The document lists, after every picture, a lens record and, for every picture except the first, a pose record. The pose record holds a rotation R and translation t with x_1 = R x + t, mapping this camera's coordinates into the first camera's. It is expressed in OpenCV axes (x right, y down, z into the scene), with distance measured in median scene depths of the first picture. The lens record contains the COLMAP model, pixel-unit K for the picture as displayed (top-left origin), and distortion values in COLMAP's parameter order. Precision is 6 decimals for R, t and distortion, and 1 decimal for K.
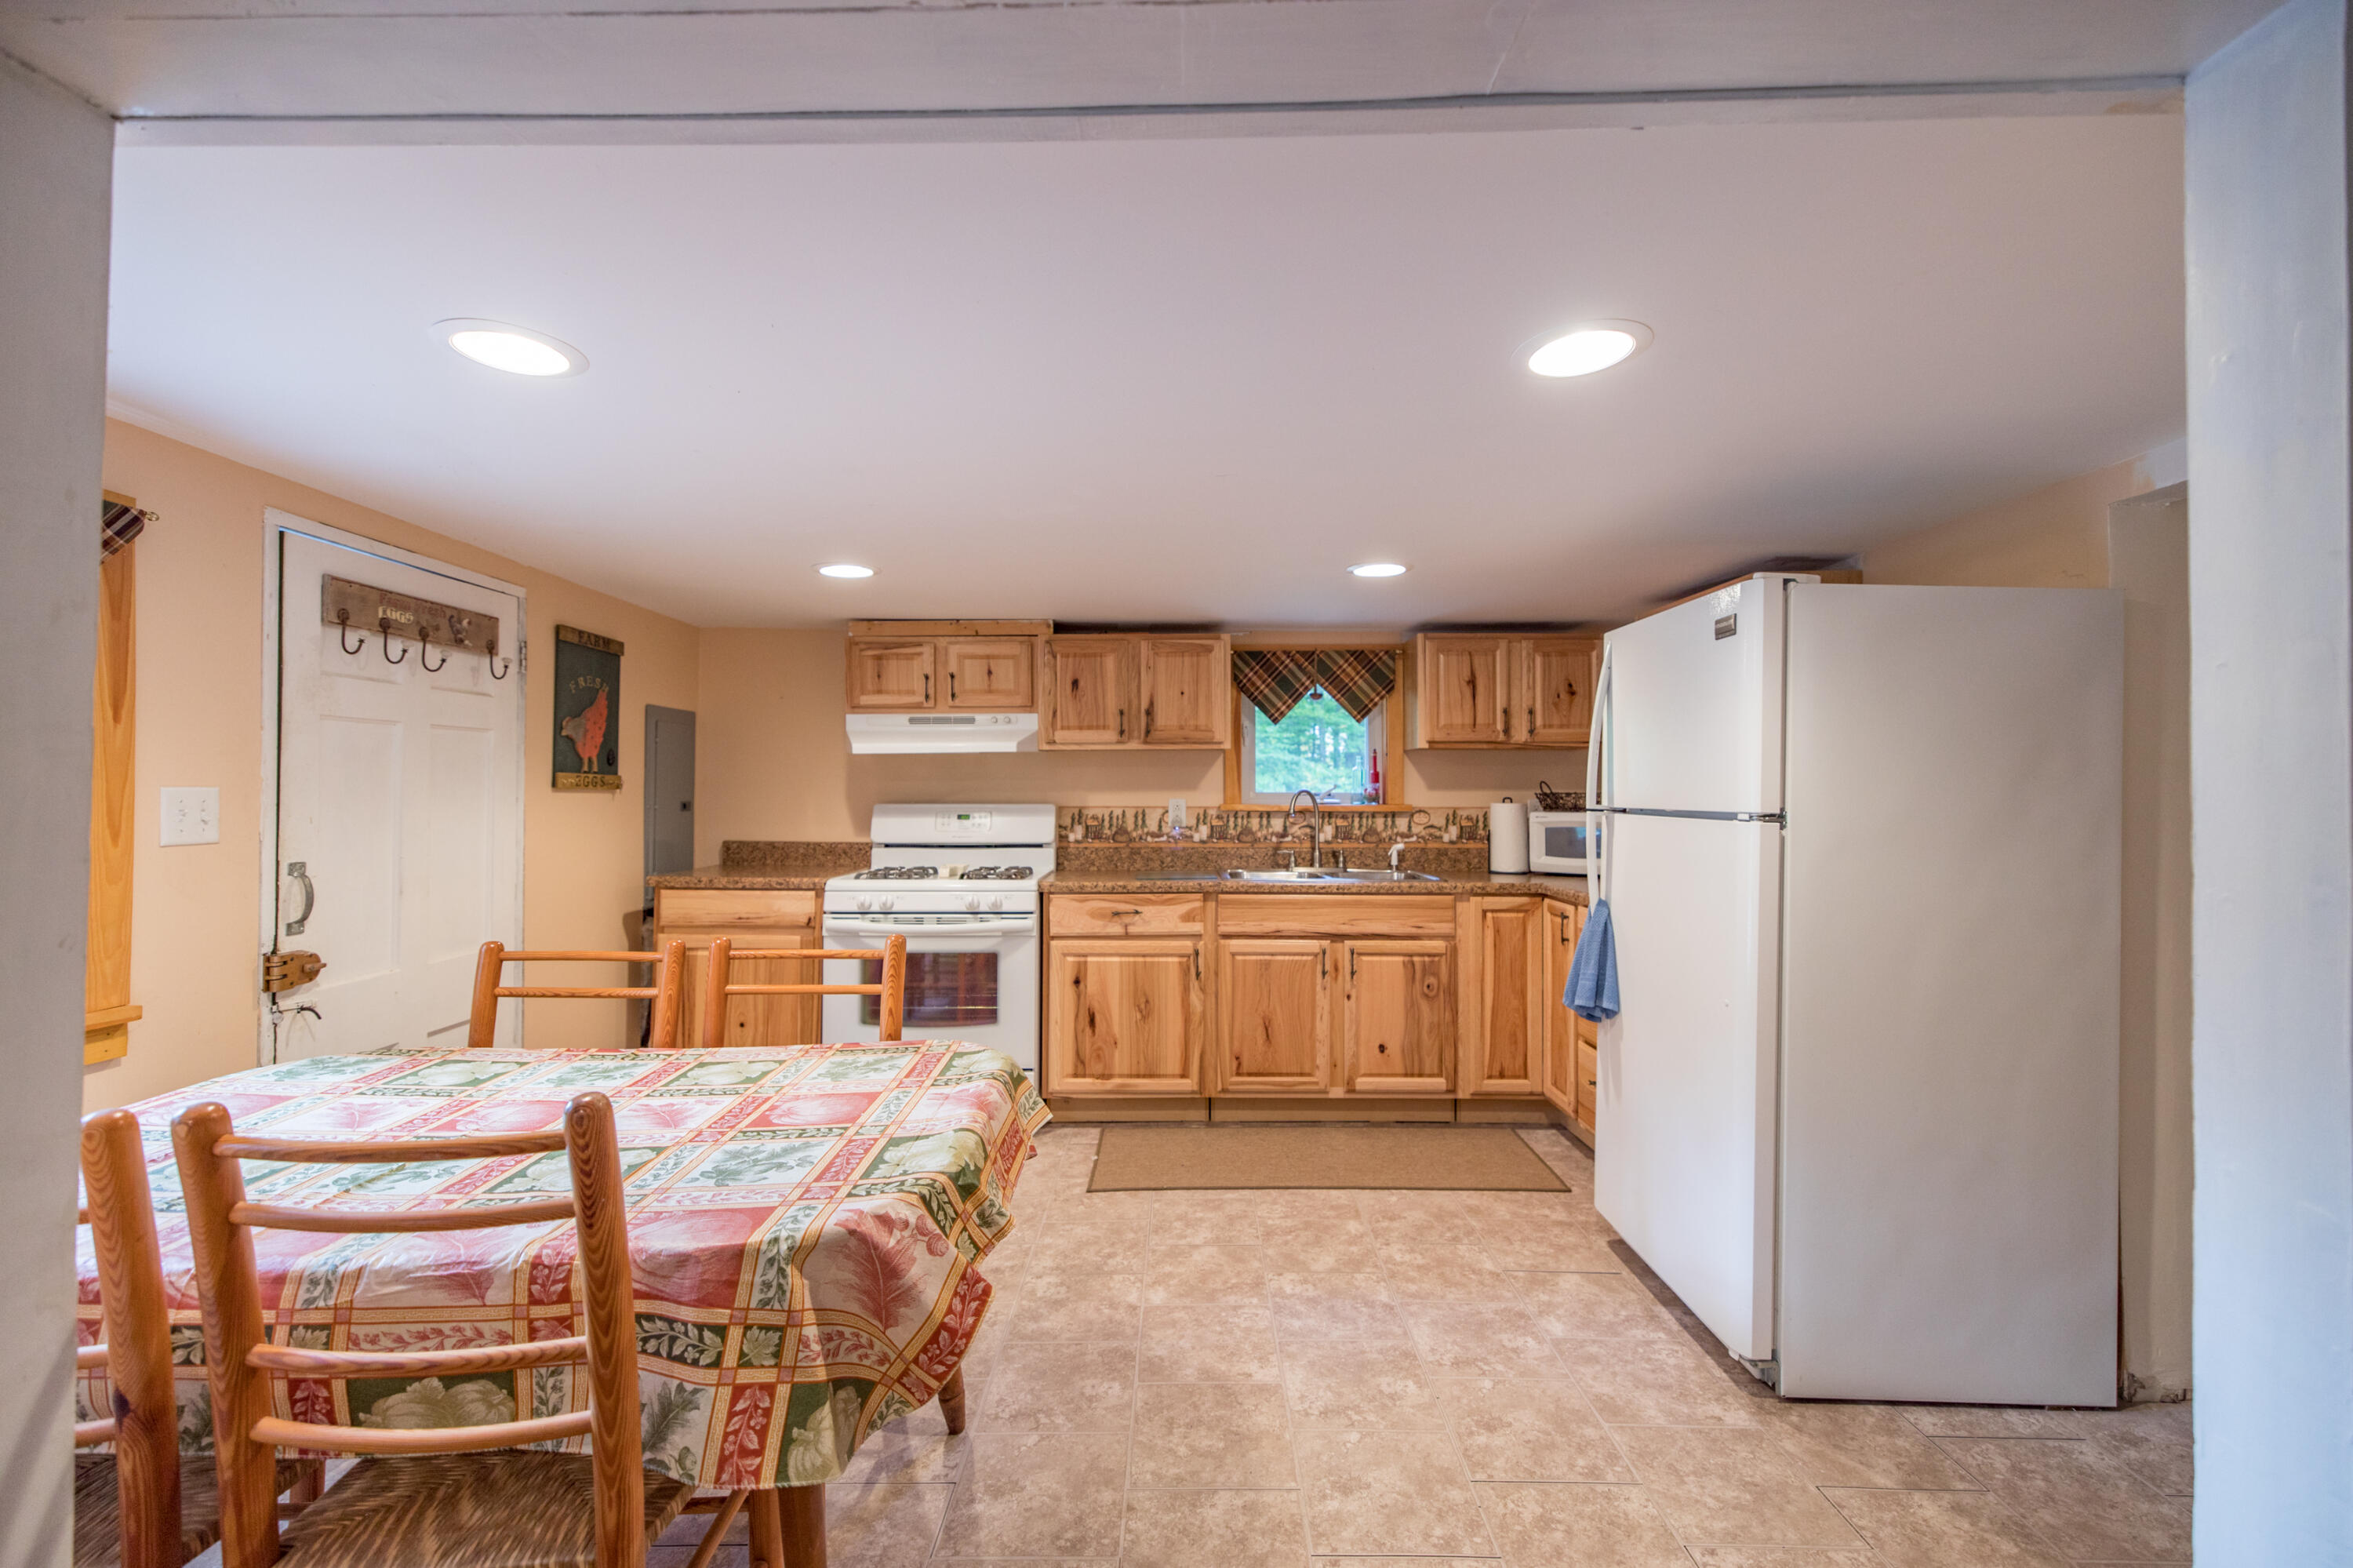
lens RADIAL K [[1013.4, 0, 1186.4], [0, 1013.4, 781.5], [0, 0, 1]] dist [0.000447, -0.000214]
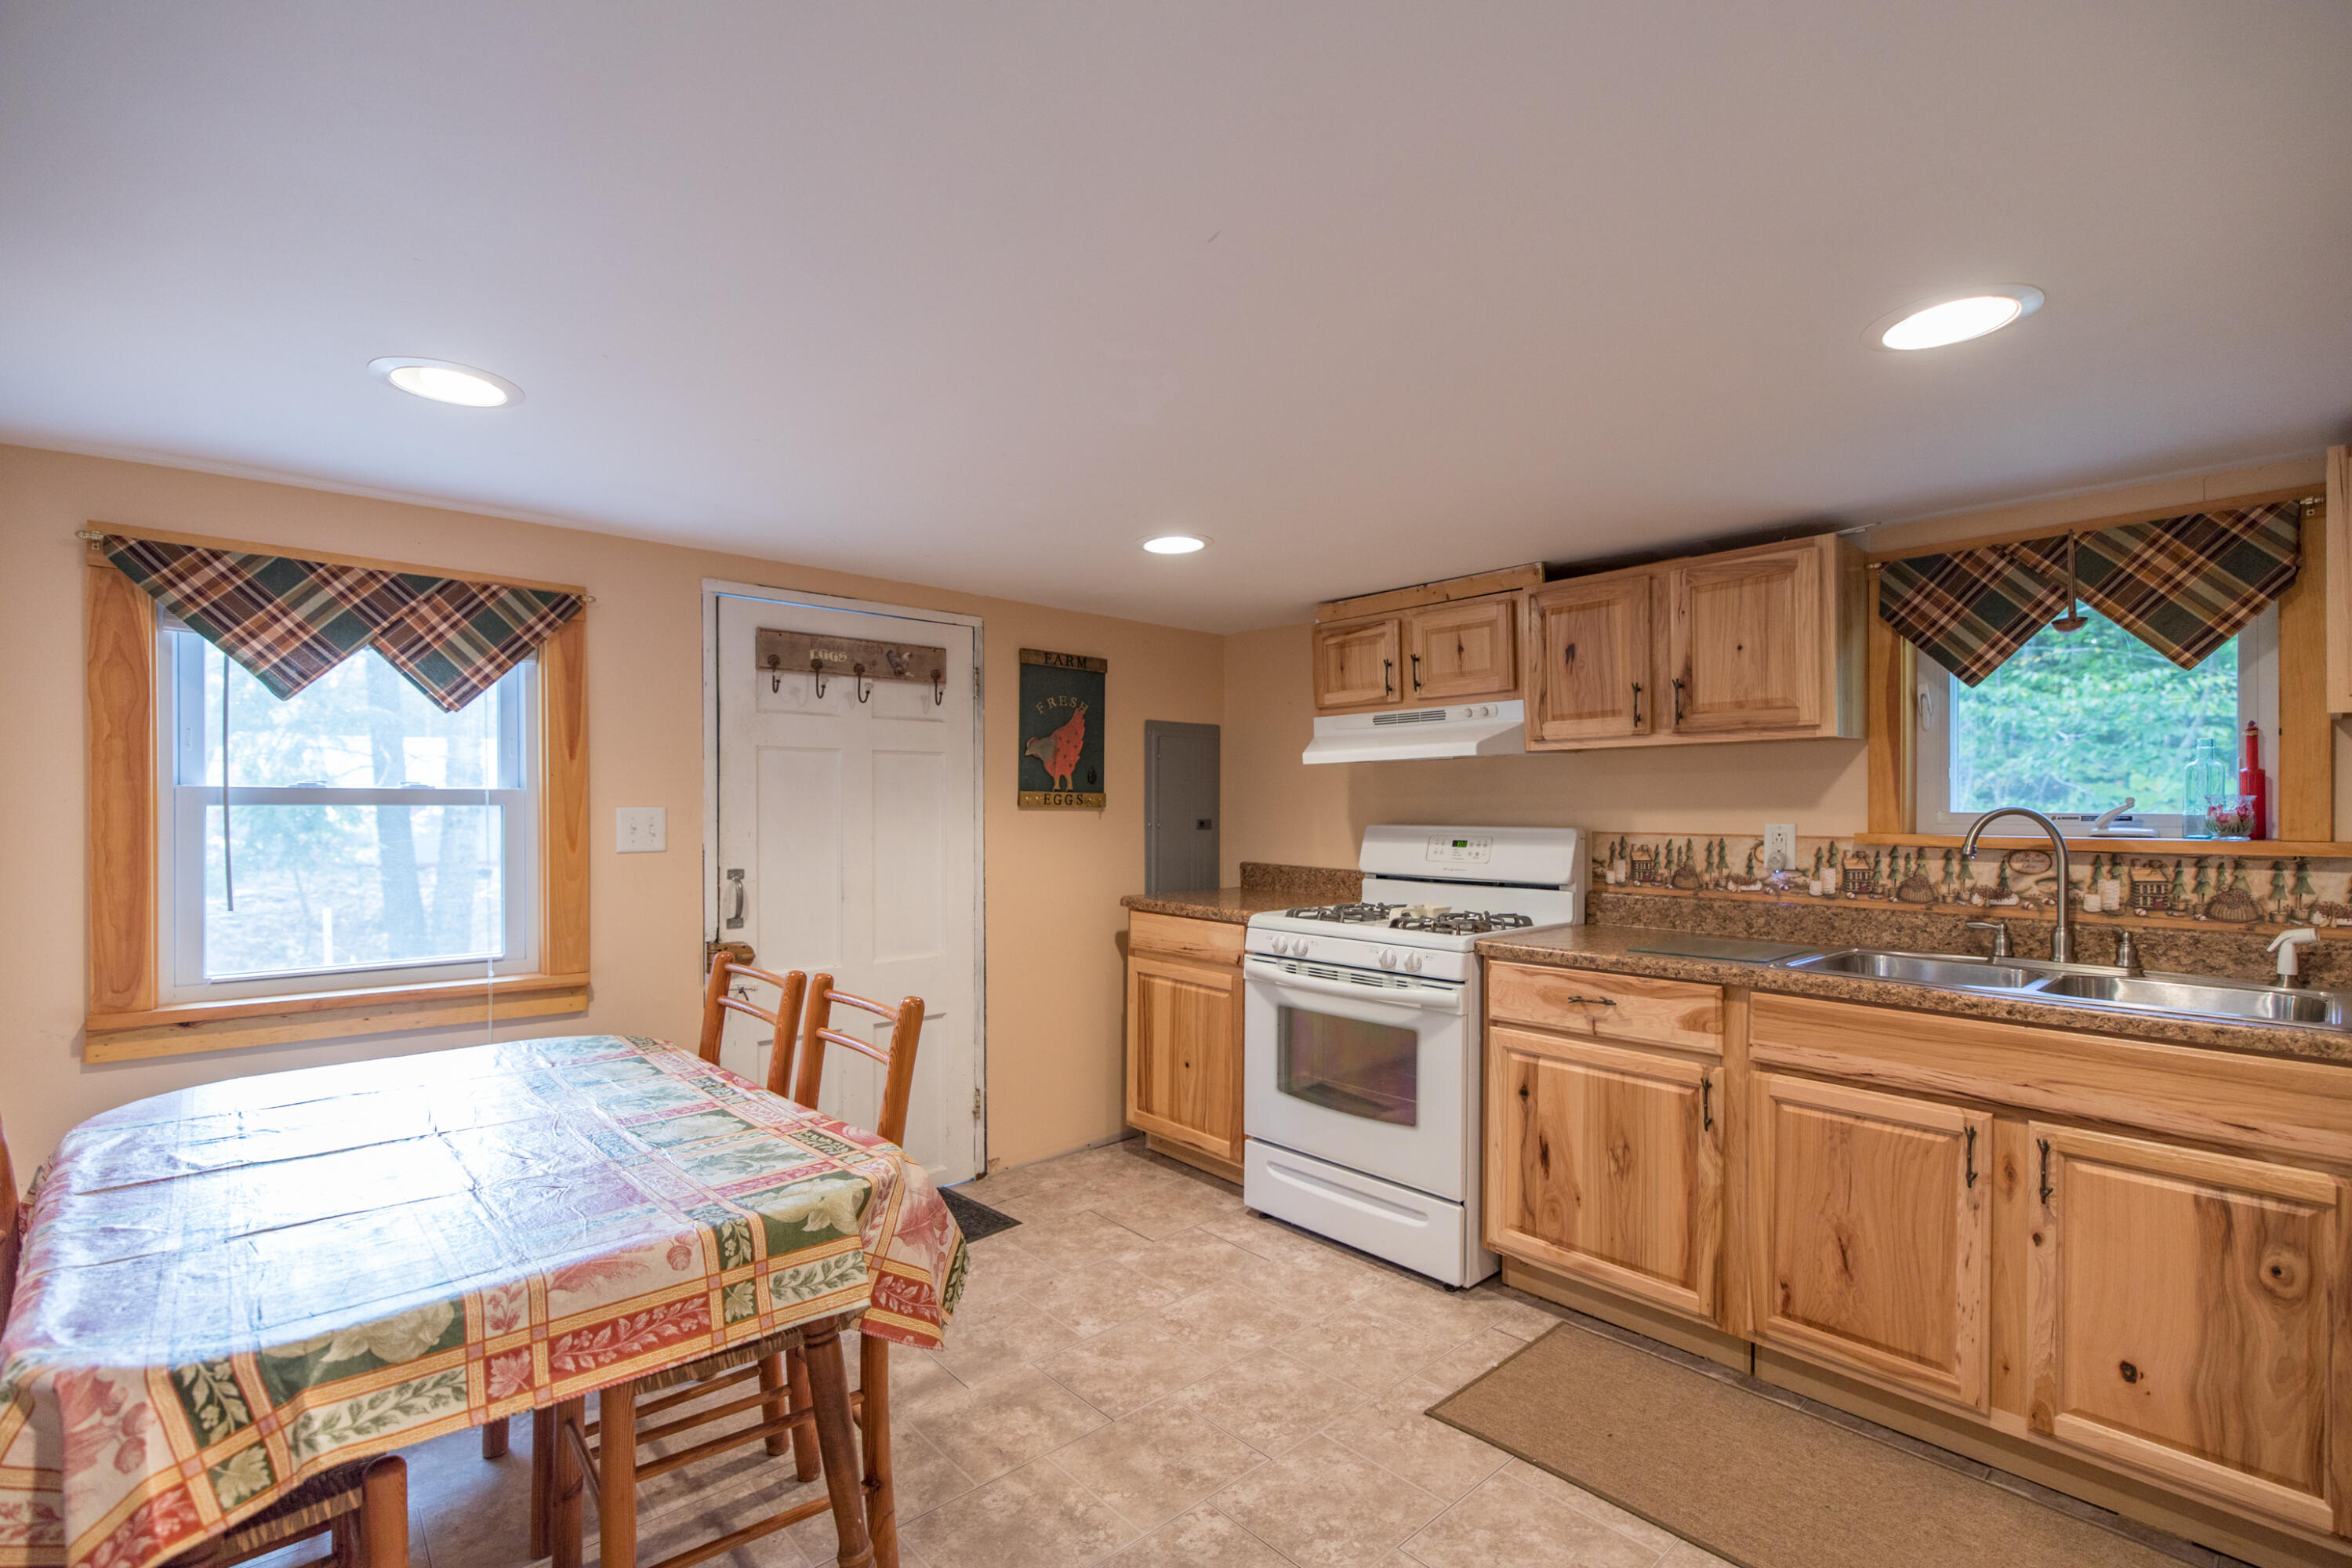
lens RADIAL K [[1060.4, 0, 1172.2], [0, 1060.4, 812.7], [0, 0, 1]] dist [0.000448, 0.000009]
pose [[0.657675, 0.005304, -0.753283, 0.268598], [0.007379, 0.999882, 0.013484, -0.000387], [0.753265, -0.014427, 0.657558, 0.358535]]
